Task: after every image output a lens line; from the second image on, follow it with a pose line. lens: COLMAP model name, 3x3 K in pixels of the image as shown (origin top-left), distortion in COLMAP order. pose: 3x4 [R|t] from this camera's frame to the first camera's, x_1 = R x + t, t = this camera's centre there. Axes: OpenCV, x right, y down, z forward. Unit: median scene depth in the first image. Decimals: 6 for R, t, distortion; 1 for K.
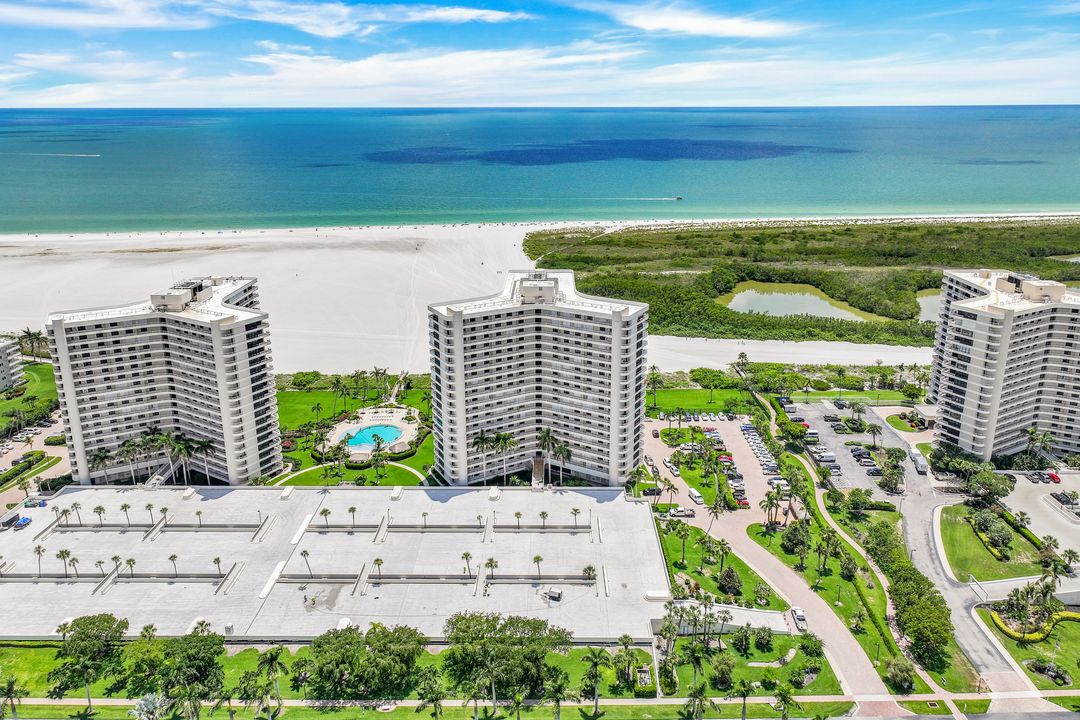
lens RADIAL K [[760.6, 0, 544.8], [0, 760.6, 317.7], [0, 0, 1]] dist [0.006248, 0.002860]
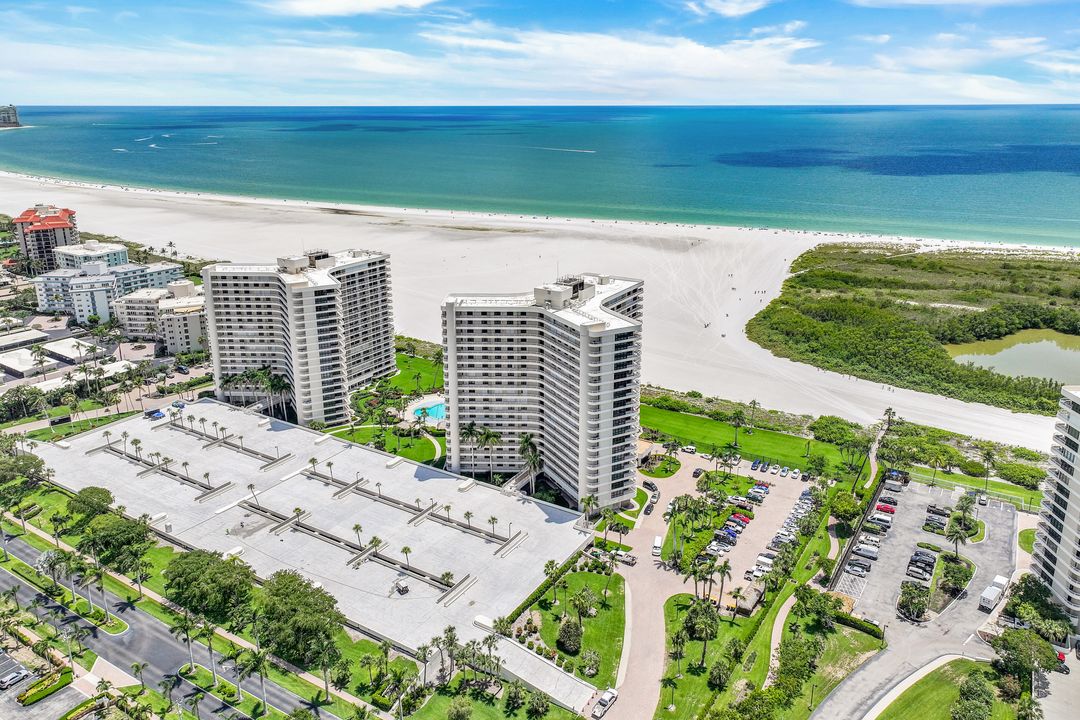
lens RADIAL K [[760.6, 0, 544.8], [0, 760.6, 317.7], [0, 0, 1]] dist [0.006248, 0.002860]
pose [[0.857790, 0.141186, -0.494230, 0.474746], [-0.139642, 0.989383, 0.040273, -0.044274], [0.494668, 0.034469, 0.868398, 0.153907]]
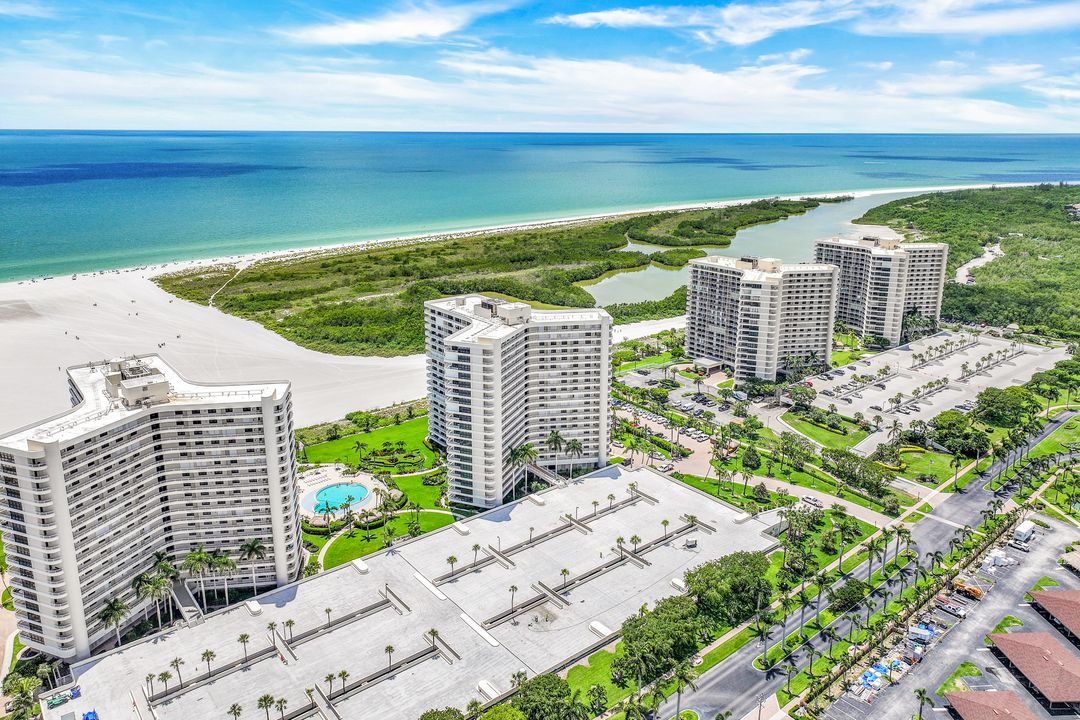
lens RADIAL K [[760.6, 0, 544.8], [0, 760.6, 317.7], [0, 0, 1]] dist [0.006248, 0.002860]
pose [[0.769649, -0.147363, 0.621228, -0.669276], [0.162754, 0.986138, 0.032287, -0.056490], [-0.617375, 0.076257, 0.782964, 0.118103]]
